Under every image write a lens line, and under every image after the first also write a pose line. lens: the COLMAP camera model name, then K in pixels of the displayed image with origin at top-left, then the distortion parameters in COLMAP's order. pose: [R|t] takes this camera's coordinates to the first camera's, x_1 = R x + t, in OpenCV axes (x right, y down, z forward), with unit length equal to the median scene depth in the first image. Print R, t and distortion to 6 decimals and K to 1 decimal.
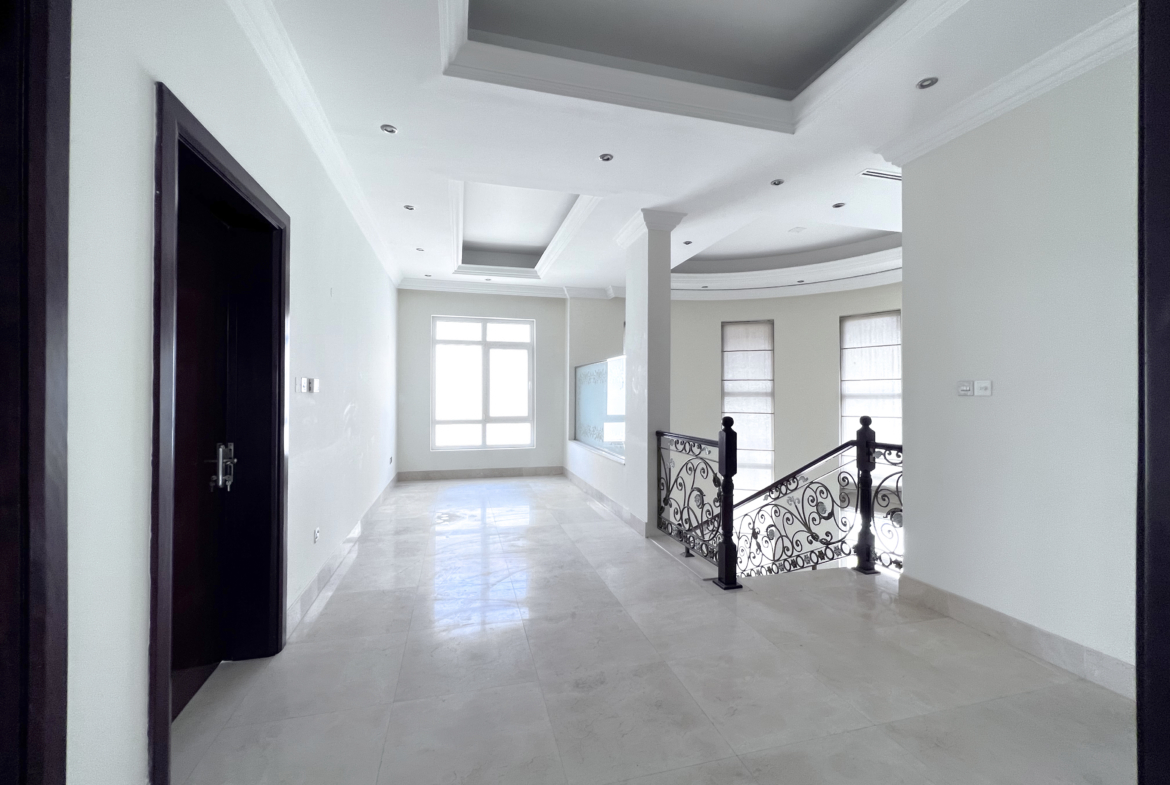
lens RADIAL K [[473.0, 0, 585.0], [0, 473.0, 392.5], [0, 0, 1]] dist [0.000873, 0.000118]
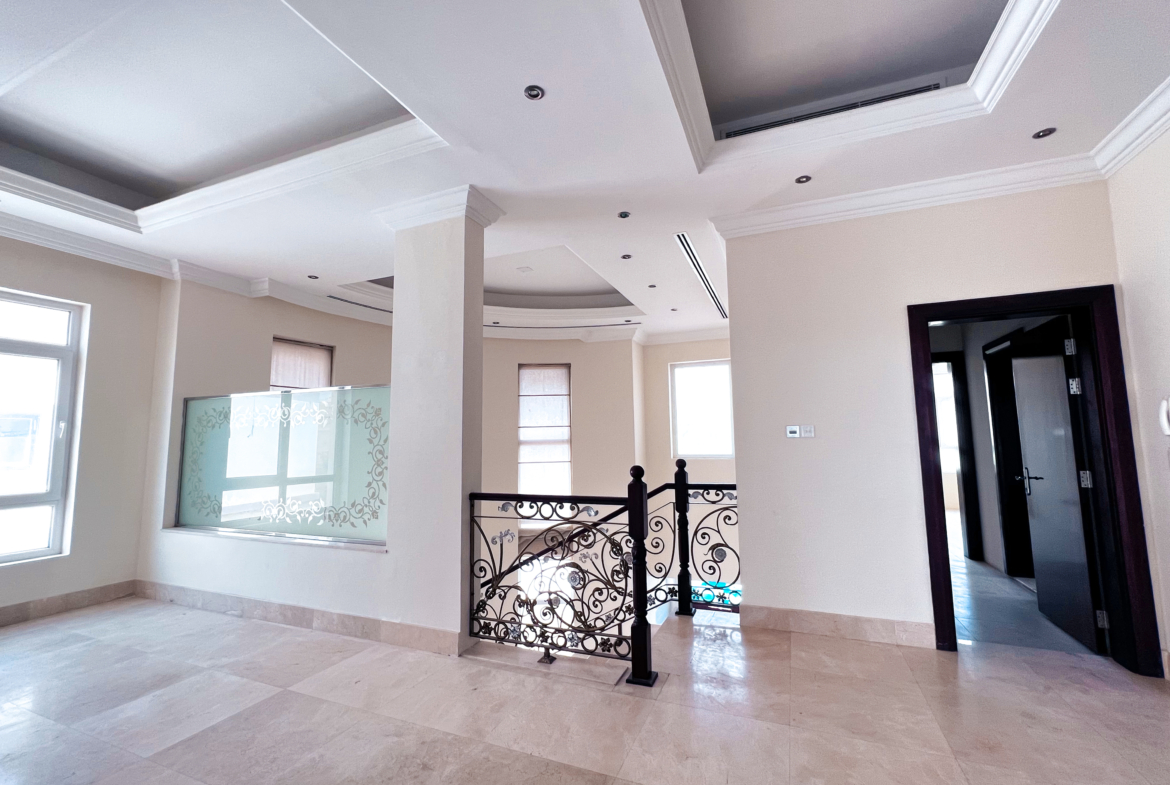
lens RADIAL K [[494.8, 0, 585.0], [0, 494.8, 392.5], [0, 0, 1]] dist [-0.001558, -0.000138]
pose [[0.611844, 0.067347, 0.788106, -0.345815], [0.011903, 0.995472, -0.094308, 0.003218], [-0.790889, 0.067083, 0.608272, 0.417731]]
